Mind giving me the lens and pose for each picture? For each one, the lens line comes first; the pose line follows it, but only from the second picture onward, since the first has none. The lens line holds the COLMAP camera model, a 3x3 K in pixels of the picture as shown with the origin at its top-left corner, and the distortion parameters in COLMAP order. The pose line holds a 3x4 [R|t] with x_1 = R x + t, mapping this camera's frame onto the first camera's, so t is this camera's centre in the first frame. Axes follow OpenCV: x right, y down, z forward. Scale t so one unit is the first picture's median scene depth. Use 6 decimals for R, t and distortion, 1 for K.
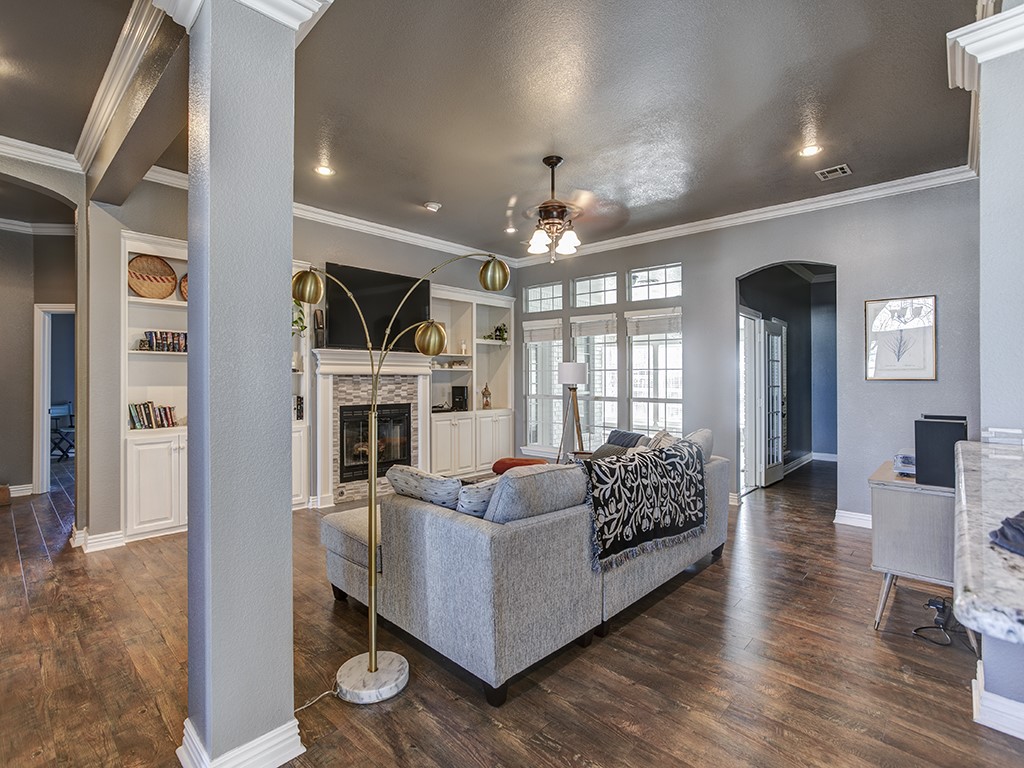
lens RADIAL K [[498.4, 0, 467.8], [0, 498.4, 381.3], [0, 0, 1]] dist [-0.055300, 0.033032]
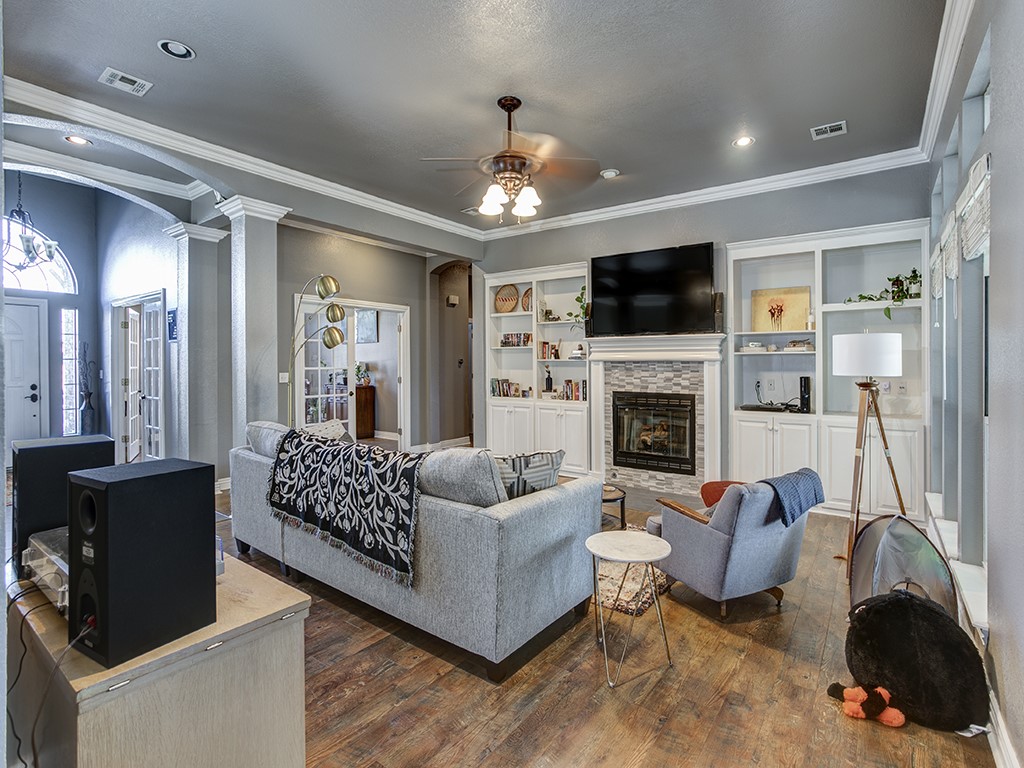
lens RADIAL K [[485.1, 0, 518.6], [0, 485.1, 375.5], [0, 0, 1]] dist [-0.022361, 0.000527]
pose [[0.170890, 0.022149, -0.985041, 0.711503], [-0.008160, 0.999745, 0.021064, -0.003433], [0.985256, 0.004438, 0.171028, 0.630946]]
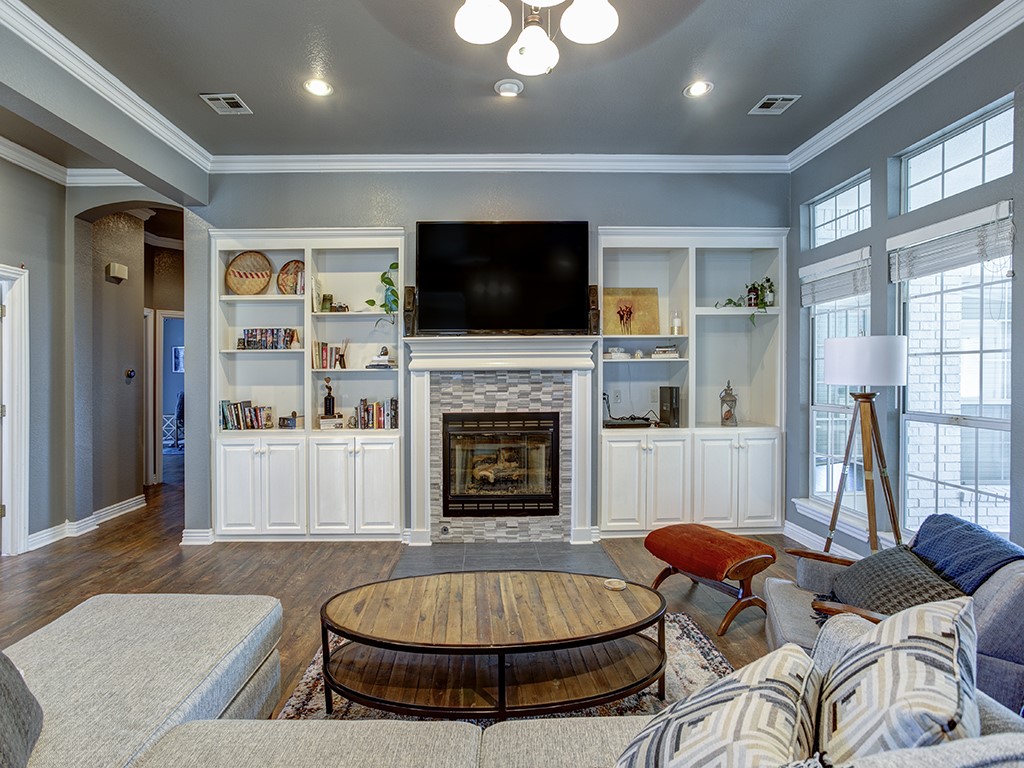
lens RADIAL K [[485.1, 0, 518.6], [0, 485.1, 375.5], [0, 0, 1]] dist [-0.022361, 0.000527]
pose [[0.726920, -0.004683, -0.686706, 0.324662], [0.004700, 0.999987, -0.001845, -0.005056], [0.686706, -0.001886, 0.726933, 0.548769]]
